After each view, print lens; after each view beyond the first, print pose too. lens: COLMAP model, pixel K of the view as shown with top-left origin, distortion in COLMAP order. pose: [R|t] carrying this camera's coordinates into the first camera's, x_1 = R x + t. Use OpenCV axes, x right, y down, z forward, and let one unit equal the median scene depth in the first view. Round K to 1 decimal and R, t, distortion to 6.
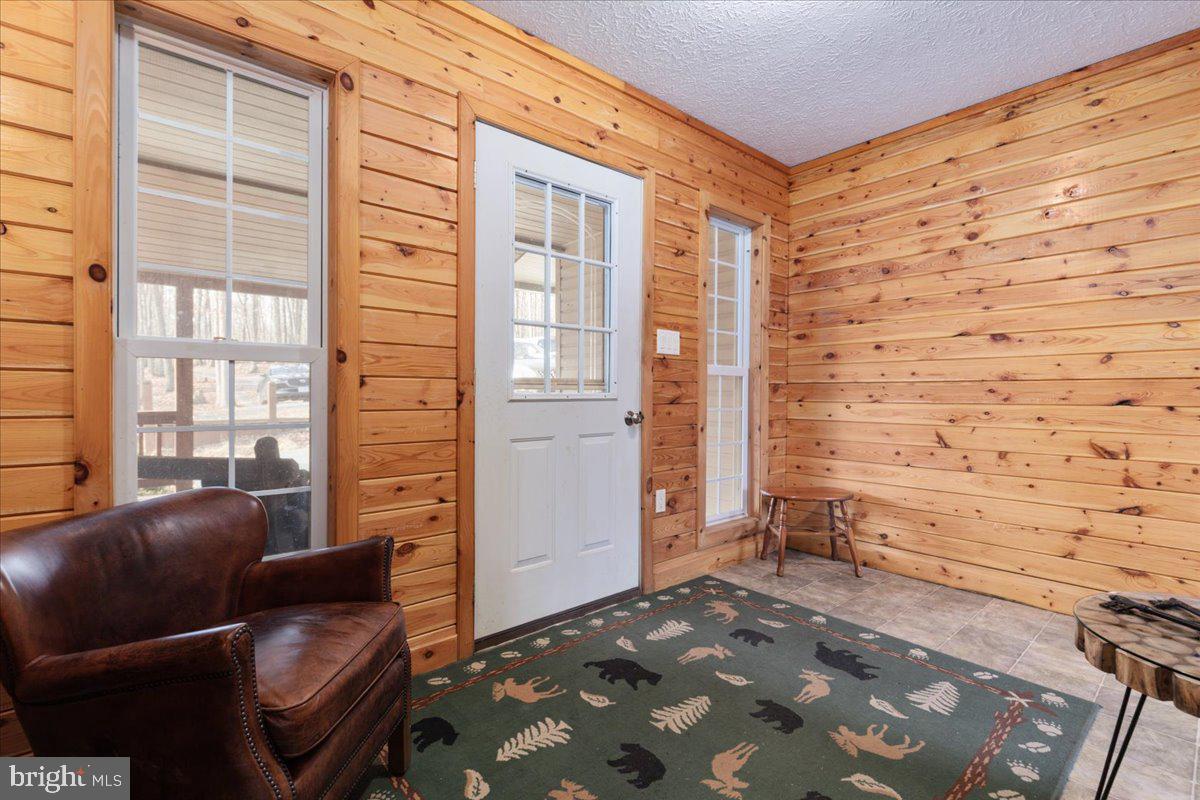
lens RADIAL K [[542.1, 0, 598.6], [0, 542.1, 395.1], [0, 0, 1]] dist [-0.000357, -0.000798]
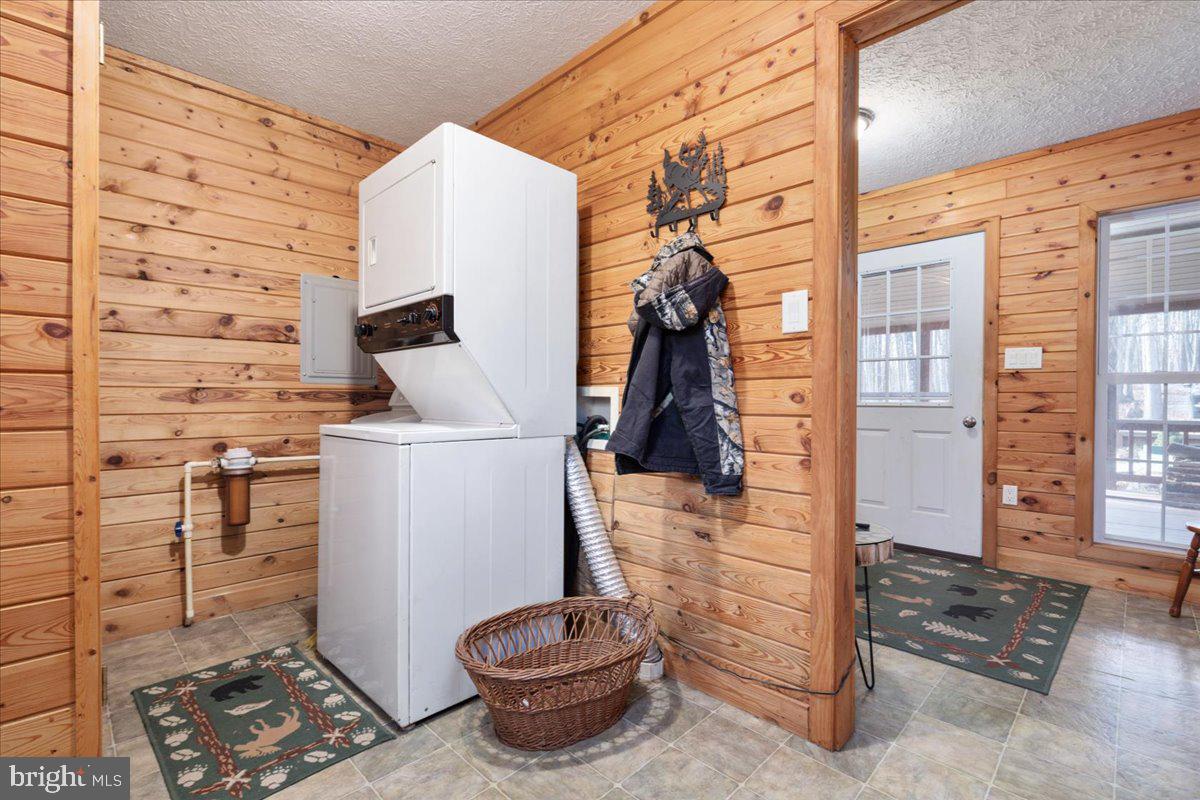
lens RADIAL K [[542.1, 0, 598.4], [0, 542.1, 402.1], [0, 0, 1]] dist [-0.000357, -0.000798]
pose [[0.079643, 0.001565, -0.996822, 1.301863], [-0.013888, 0.999903, 0.000460, 0.007655], [0.996727, 0.013807, 0.079657, 0.020770]]
